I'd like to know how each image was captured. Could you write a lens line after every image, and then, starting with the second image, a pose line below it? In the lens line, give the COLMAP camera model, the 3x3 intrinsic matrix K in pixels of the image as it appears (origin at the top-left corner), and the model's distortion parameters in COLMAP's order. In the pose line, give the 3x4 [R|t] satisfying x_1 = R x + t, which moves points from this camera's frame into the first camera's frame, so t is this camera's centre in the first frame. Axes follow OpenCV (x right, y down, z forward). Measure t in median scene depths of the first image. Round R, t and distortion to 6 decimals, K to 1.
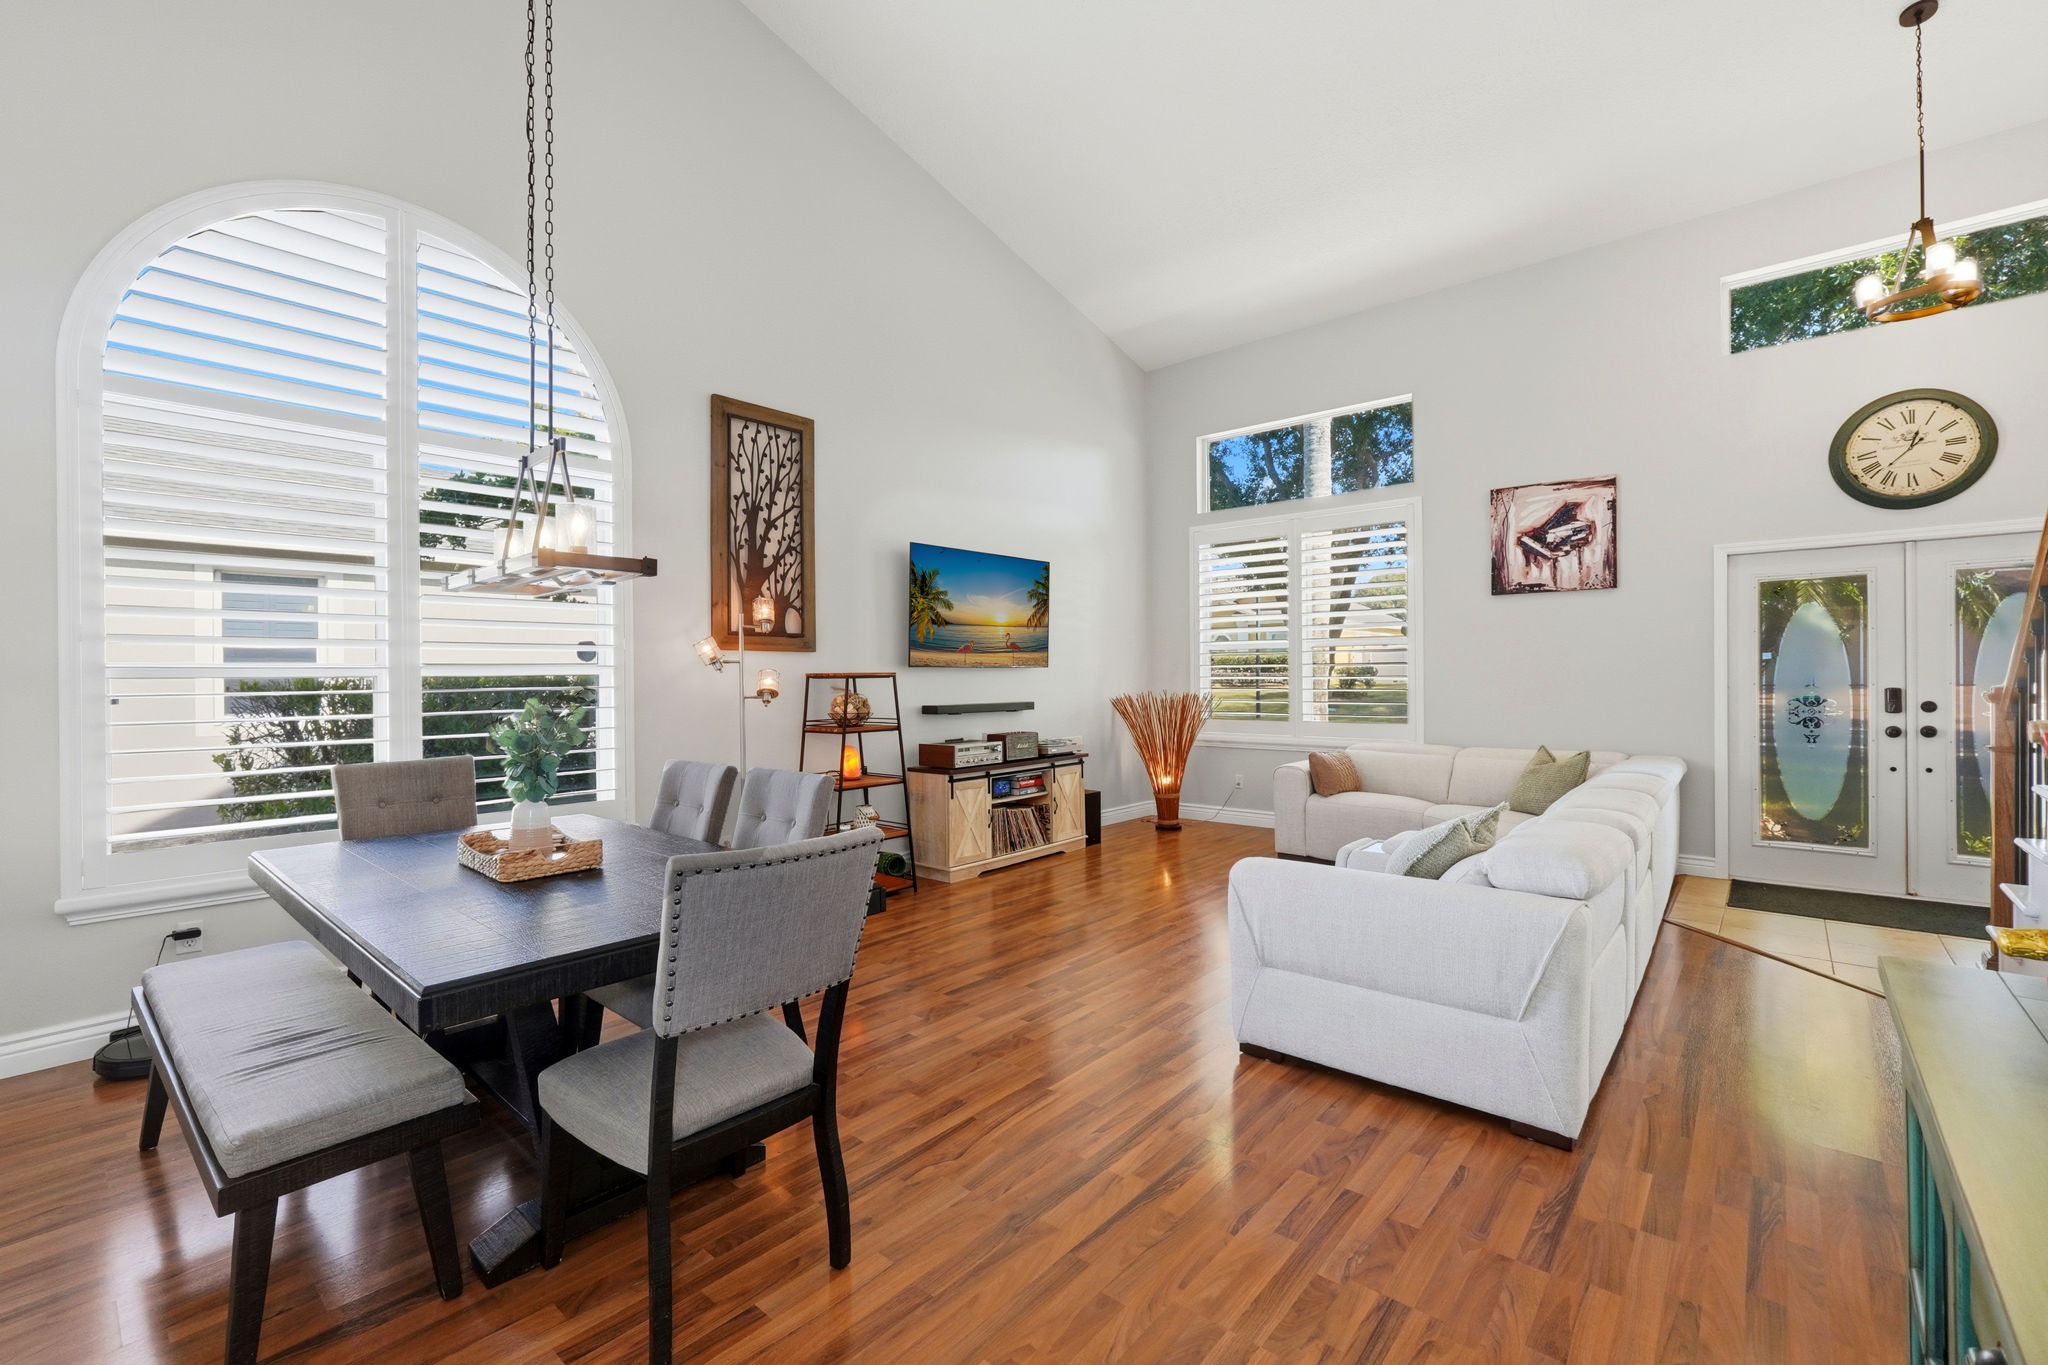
lens RADIAL K [[907.0, 0, 1011.5], [0, 907.0, 680.7], [0, 0, 1]] dist [-0.020179, 0.007339]
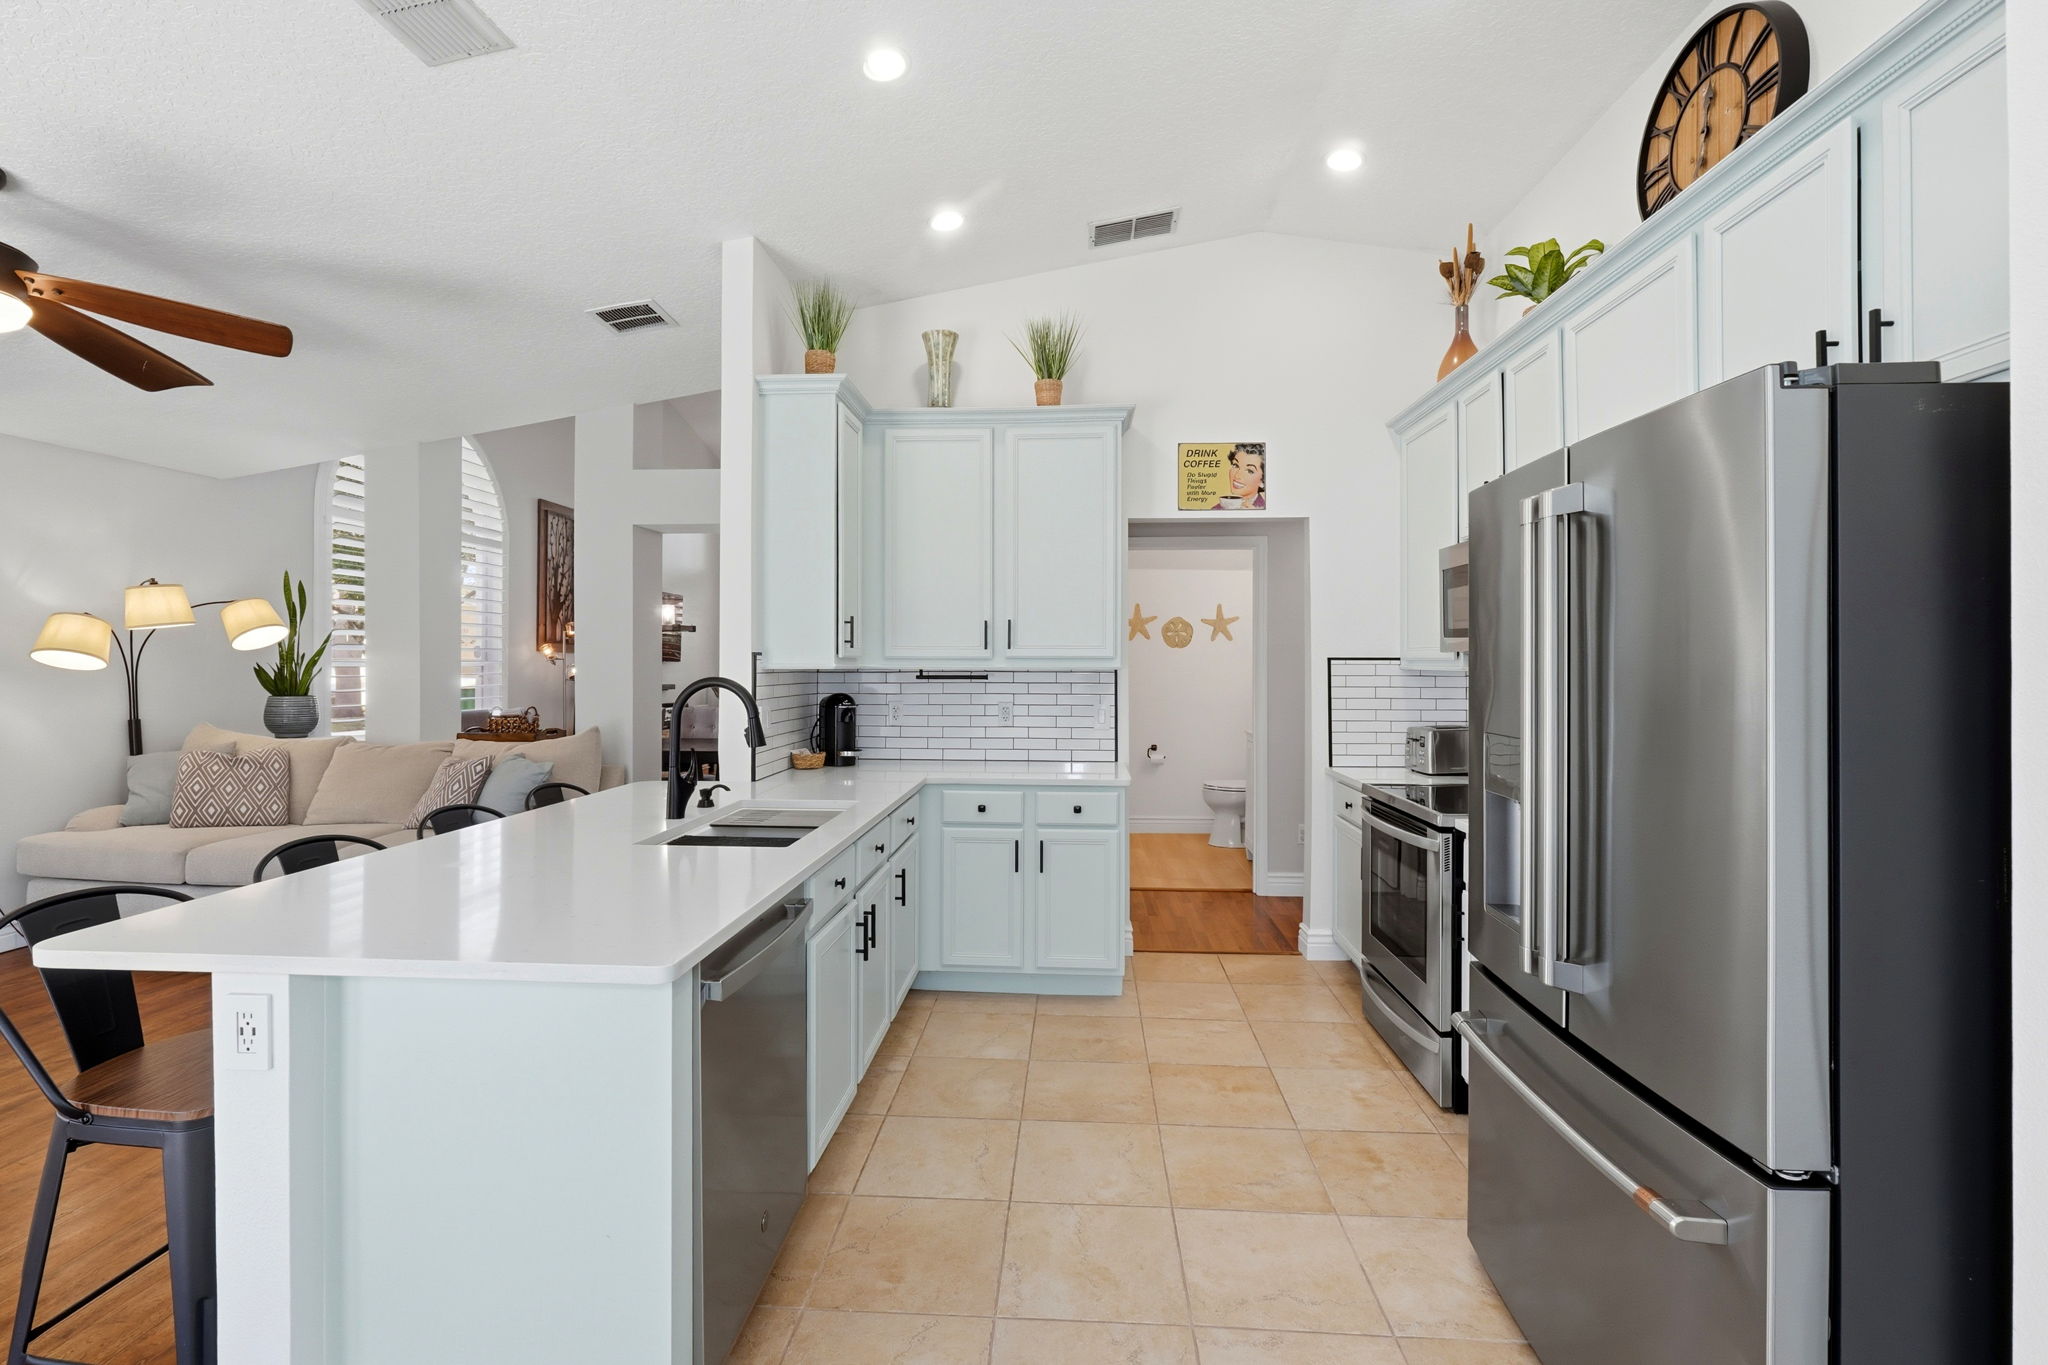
lens RADIAL K [[907.0, 0, 1011.5], [0, 907.0, 680.7], [0, 0, 1]] dist [-0.020179, 0.007339]
pose [[0.774695, -0.001607, 0.632333, -0.629092], [-0.005426, 0.999943, 0.009189, 0.000234], [-0.632312, -0.010550, 0.774642, -0.754438]]
